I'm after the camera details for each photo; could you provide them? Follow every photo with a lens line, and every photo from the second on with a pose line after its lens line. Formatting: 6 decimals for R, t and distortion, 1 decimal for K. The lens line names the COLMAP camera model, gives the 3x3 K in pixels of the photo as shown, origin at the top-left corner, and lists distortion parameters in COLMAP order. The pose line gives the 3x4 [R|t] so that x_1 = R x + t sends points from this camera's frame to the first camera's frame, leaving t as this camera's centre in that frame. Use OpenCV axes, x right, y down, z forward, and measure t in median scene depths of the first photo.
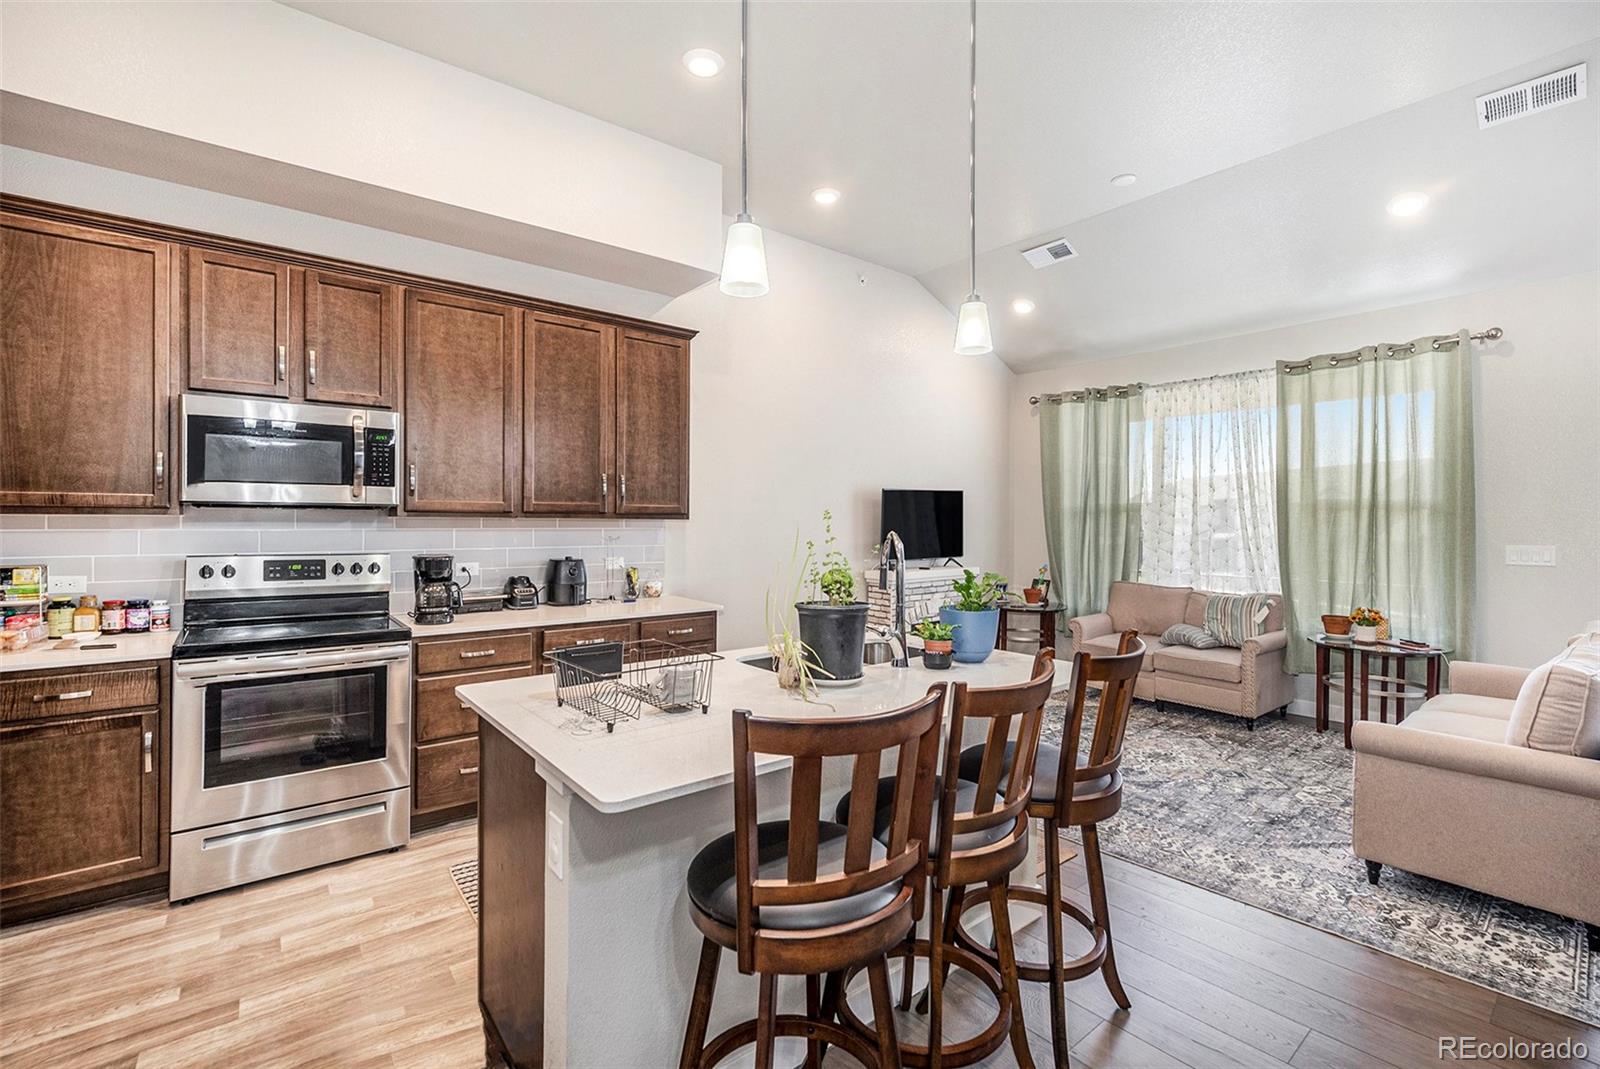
lens RADIAL K [[706.7, 0, 796.8], [0, 706.7, 516.6], [0, 0, 1]] dist [-0.003848, -0.000242]
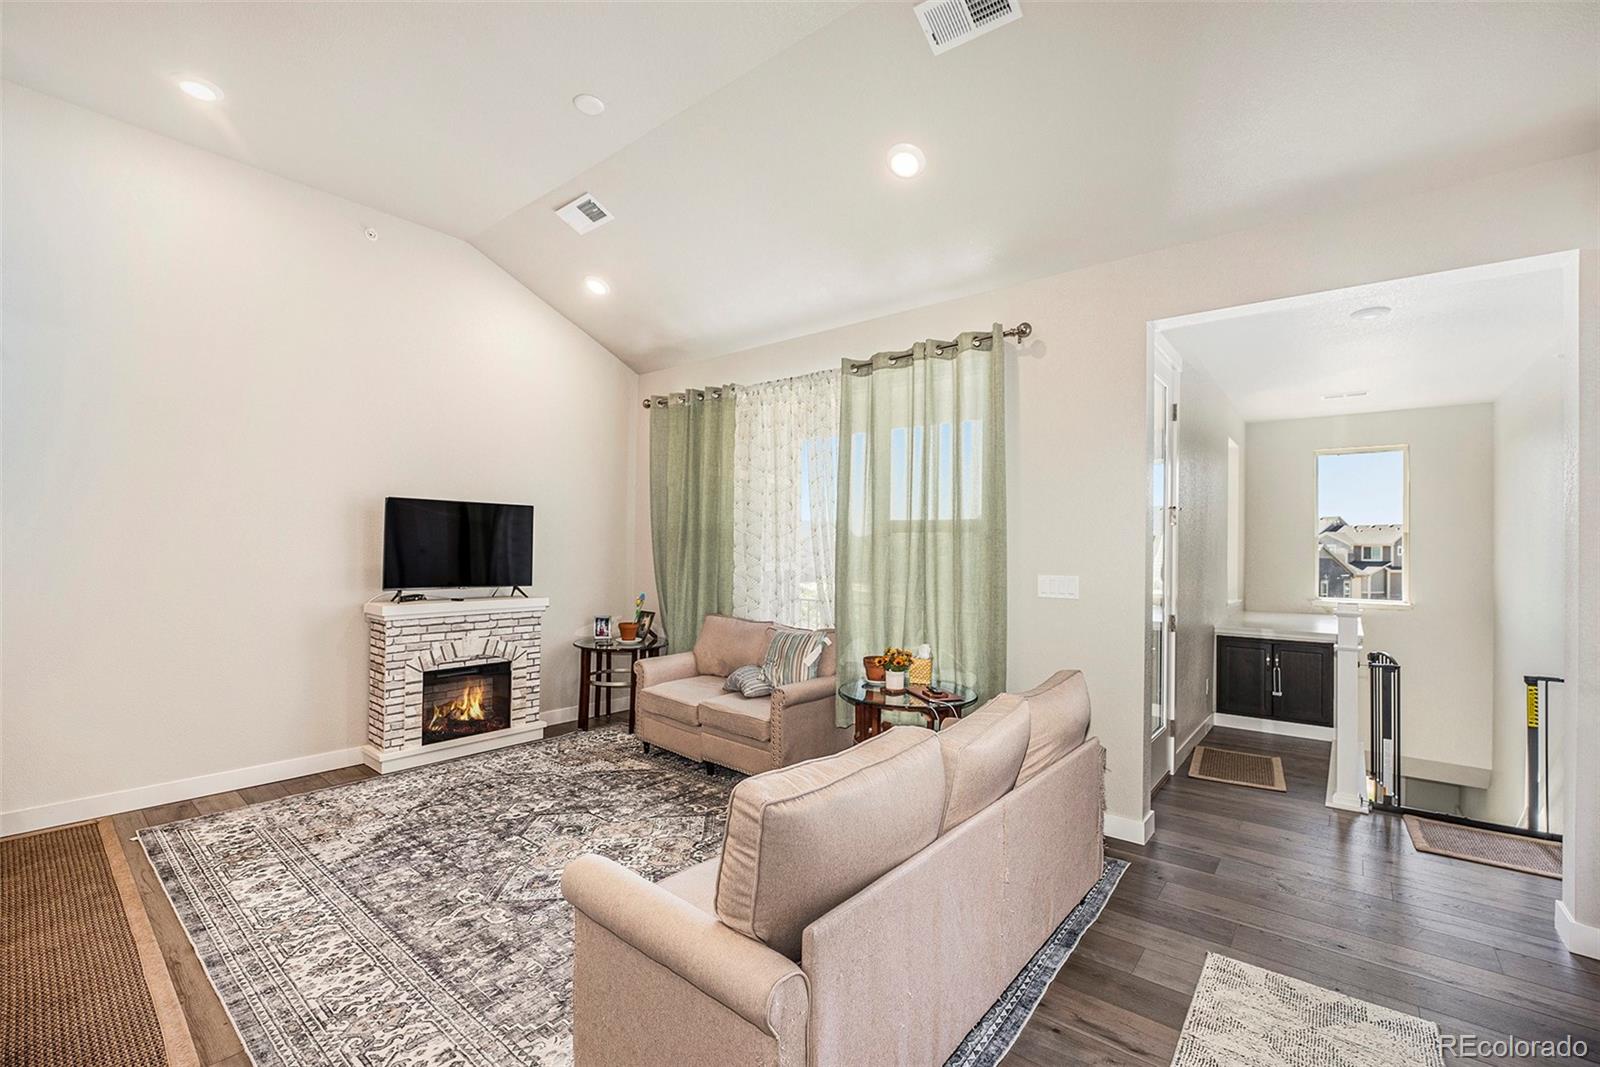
lens RADIAL K [[685.4, 0, 789.2], [0, 685.4, 521.8], [0, 0, 1]] dist [-0.020910, 0.000815]
pose [[0.982365, 0.019236, 0.185980, 0.583909], [-0.013446, 0.999386, -0.032346, 0.007858], [-0.186488, 0.029275, 0.982021, 0.247505]]
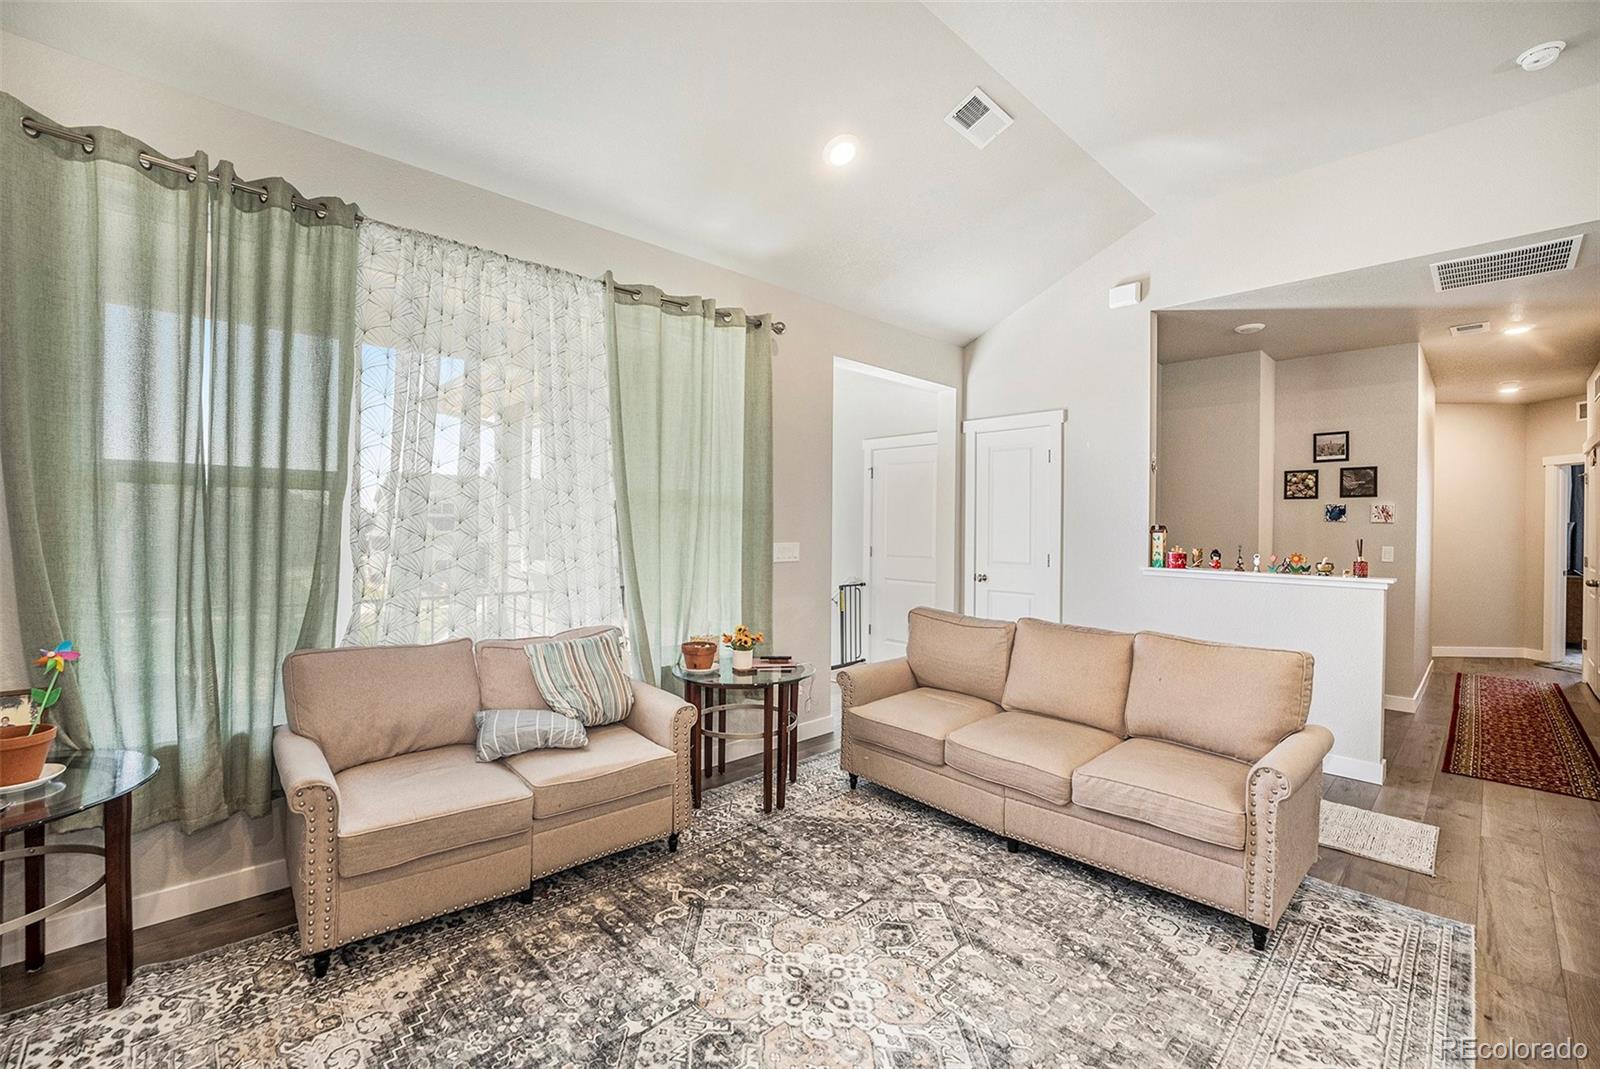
lens RADIAL K [[685.4, 0, 789.2], [0, 685.4, 522.8], [0, 0, 1]] dist [-0.020910, 0.000815]
pose [[-0.089660, -0.000587, 0.995972, 0.039185], [-0.024574, 0.999697, -0.001623, 0.012865], [-0.995669, -0.024621, -0.089647, 1.120815]]
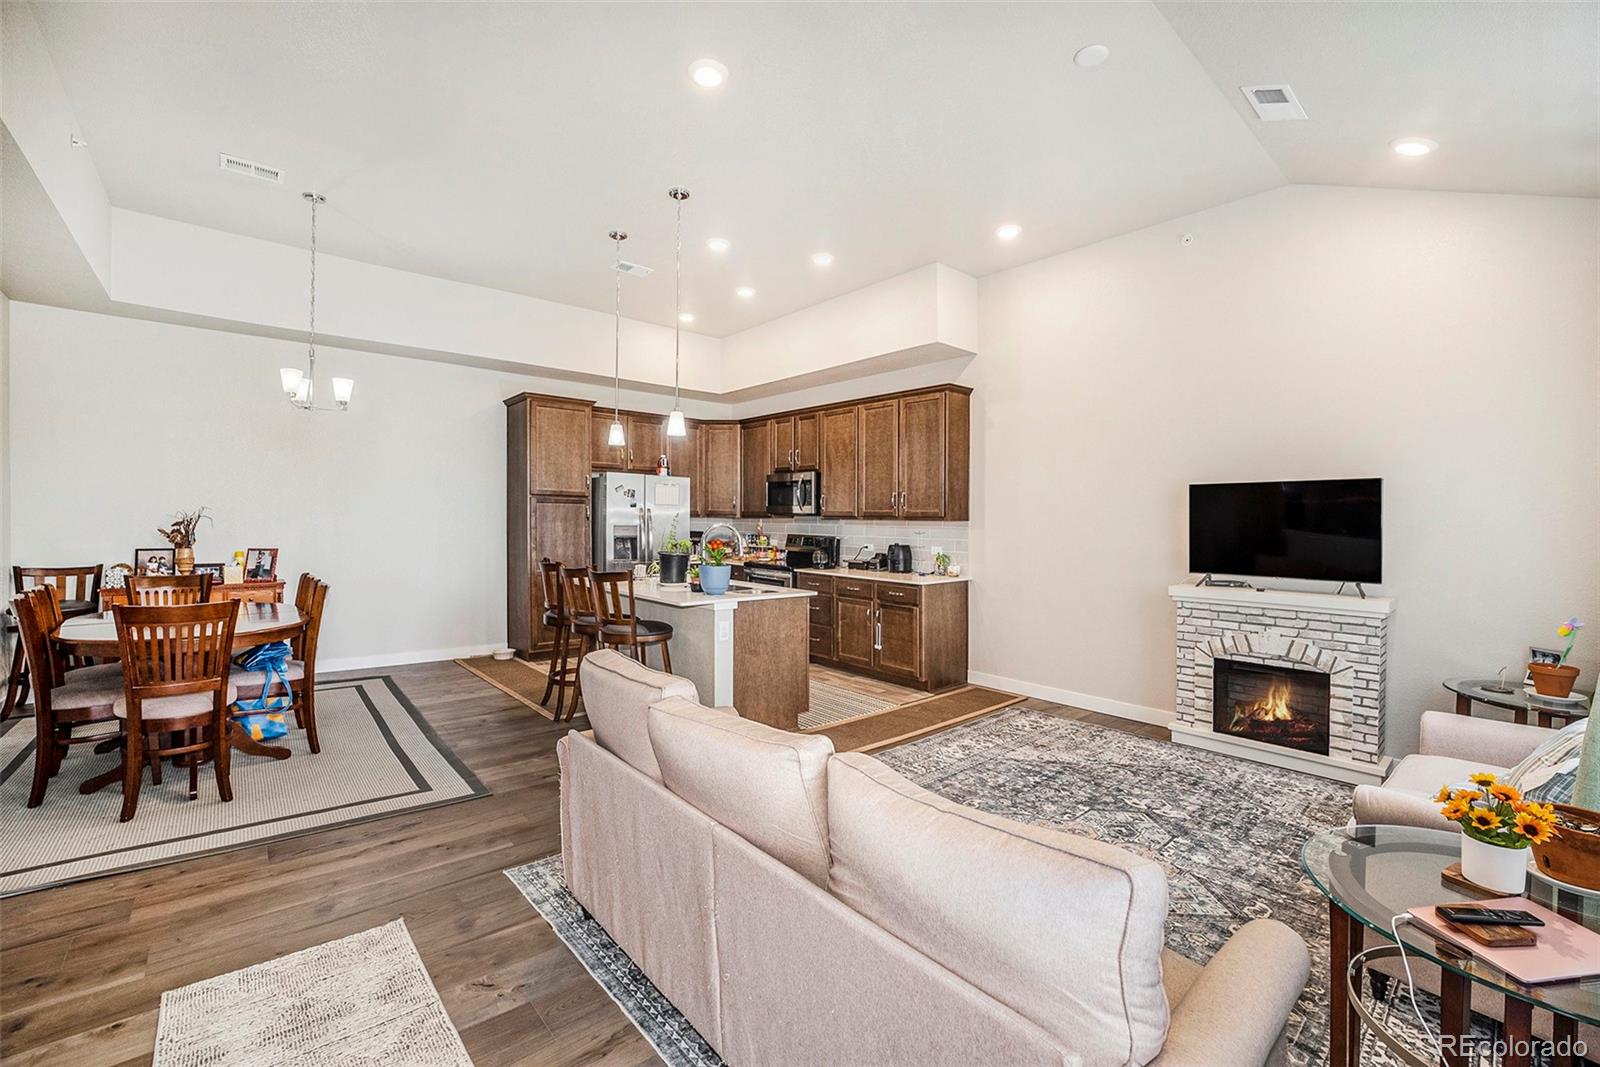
lens RADIAL K [[658.5, 0, 800.0], [0, 658.5, 533.5], [0, 0, 1]] dist [-0.008909, -0.000299]
pose [[0.028271, 0.018224, -0.999434, 1.215363], [-0.004079, 0.999828, 0.018116, 0.007325], [0.999592, 0.003564, 0.028341, 0.732153]]
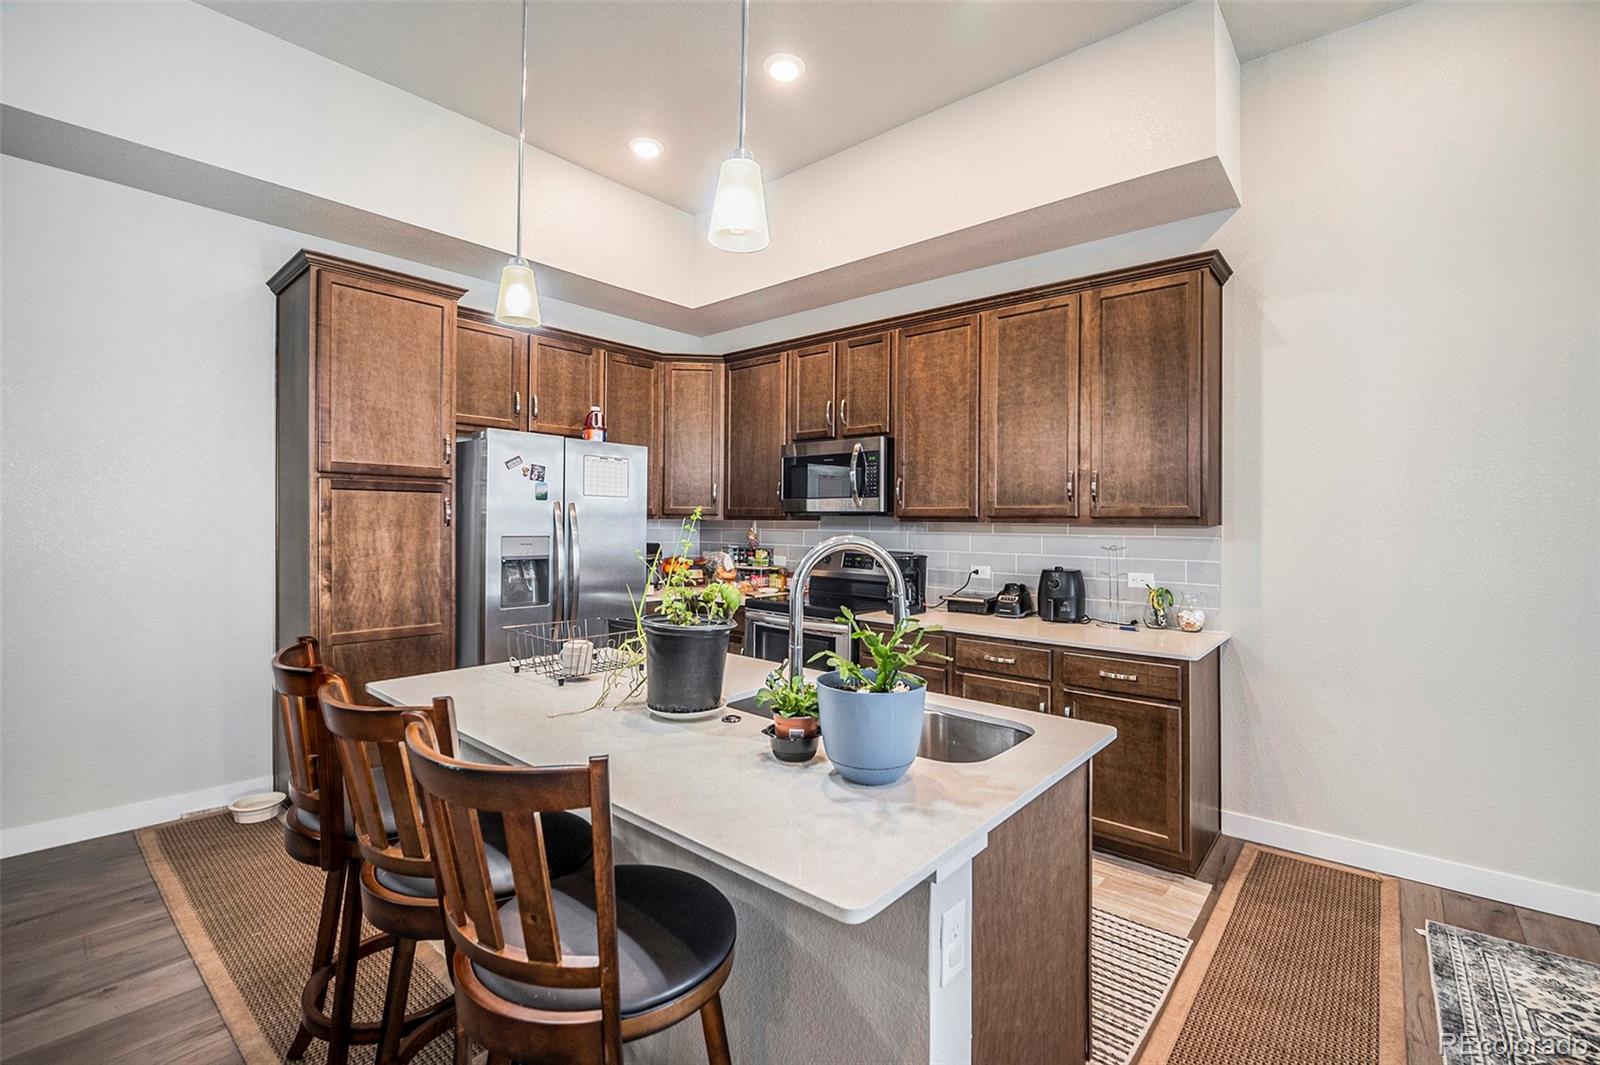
lens RADIAL K [[693.8, 0, 801.5], [0, 693.8, 526.2], [0, 0, 1]] dist [-0.025819, 0.011104]
pose [[0.181229, 0.003395, -0.983435, 0.476616], [-0.000172, 0.999994, 0.003420, 0.003398], [0.983441, -0.000451, 0.181228, 0.525088]]
